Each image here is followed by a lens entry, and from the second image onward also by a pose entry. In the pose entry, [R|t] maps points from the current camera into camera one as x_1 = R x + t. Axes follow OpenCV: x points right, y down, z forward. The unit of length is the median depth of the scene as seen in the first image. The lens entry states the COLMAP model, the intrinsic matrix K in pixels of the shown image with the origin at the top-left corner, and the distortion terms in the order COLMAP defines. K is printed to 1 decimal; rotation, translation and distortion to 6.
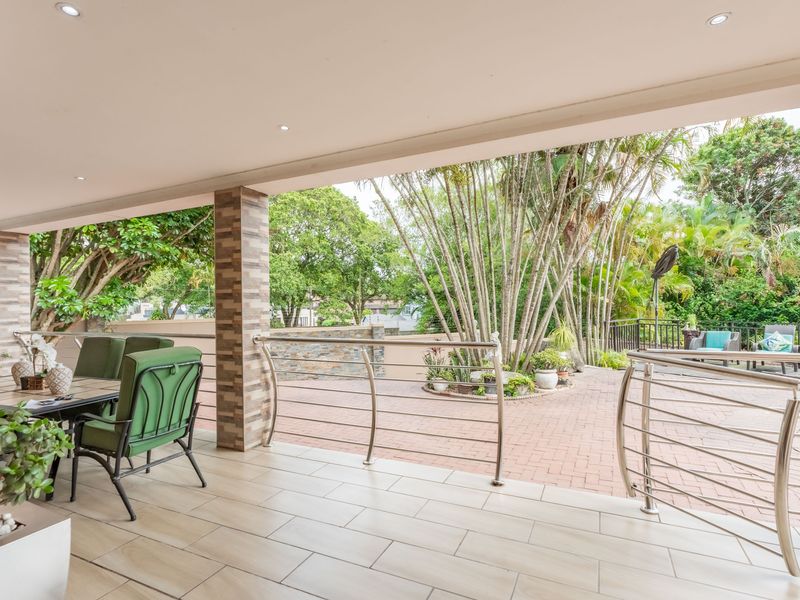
lens RADIAL K [[420.0, 0, 400.8], [0, 420.0, 302.0], [0, 0, 1]] dist [0.004468, 0.000383]
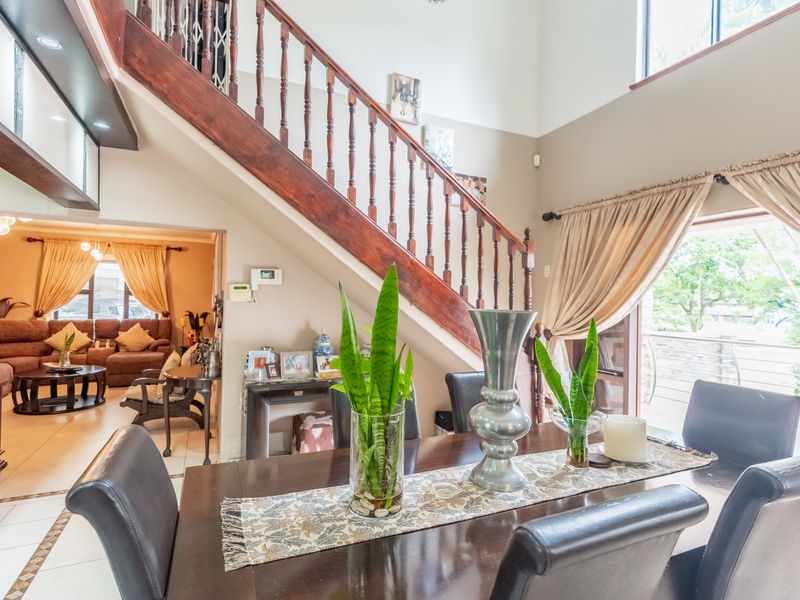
lens RADIAL K [[420.0, 0, 402.0], [0, 420.0, 300.2], [0, 0, 1]] dist [0.004468, 0.000383]
pose [[0.763707, 0.029104, -0.644906, -0.002516], [-0.030750, 0.999489, 0.008692, -0.002742], [0.644830, 0.013193, 0.764212, -0.082671]]
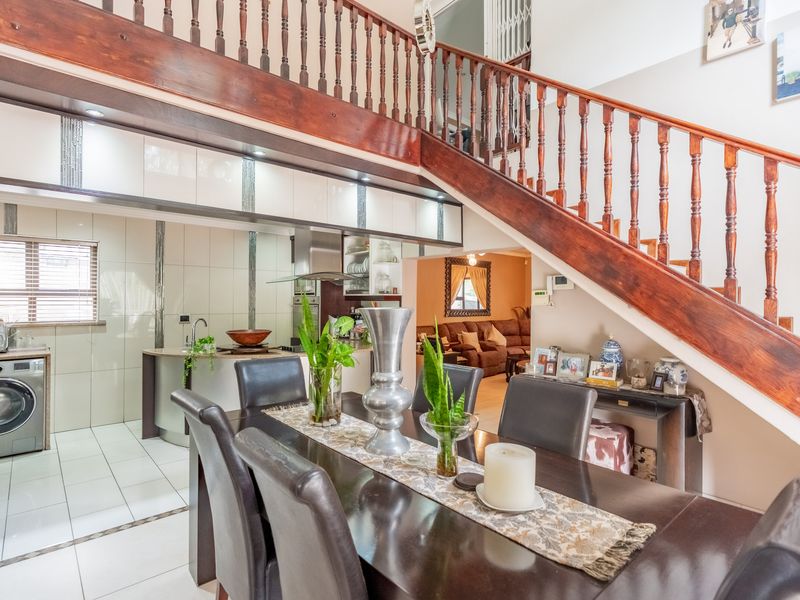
lens RADIAL K [[420.0, 0, 401.6], [0, 420.0, 299.1], [0, 0, 1]] dist [0.004468, 0.000383]
pose [[-0.387692, 0.010739, -0.921726, 0.084987], [0.000240, 0.999933, 0.011550, -0.004800], [0.921789, 0.004257, -0.387669, 0.111645]]
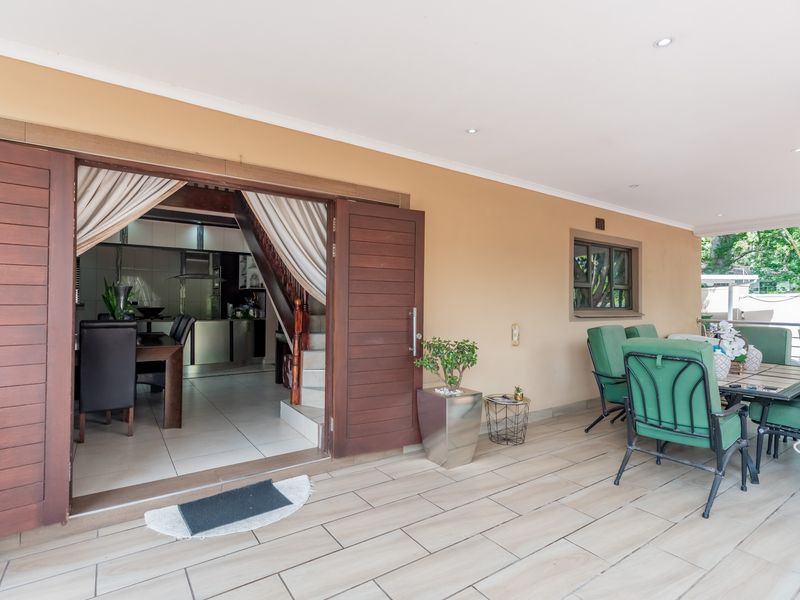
lens RADIAL K [[420.0, 0, 401.0], [0, 420.0, 299.4], [0, 0, 1]] dist [0.004468, 0.000383]
pose [[-0.495029, 0.003981, -0.868867, 0.168232], [-0.000217, 0.999989, 0.004705, 0.011536], [0.868876, 0.002518, -0.495023, 0.491226]]
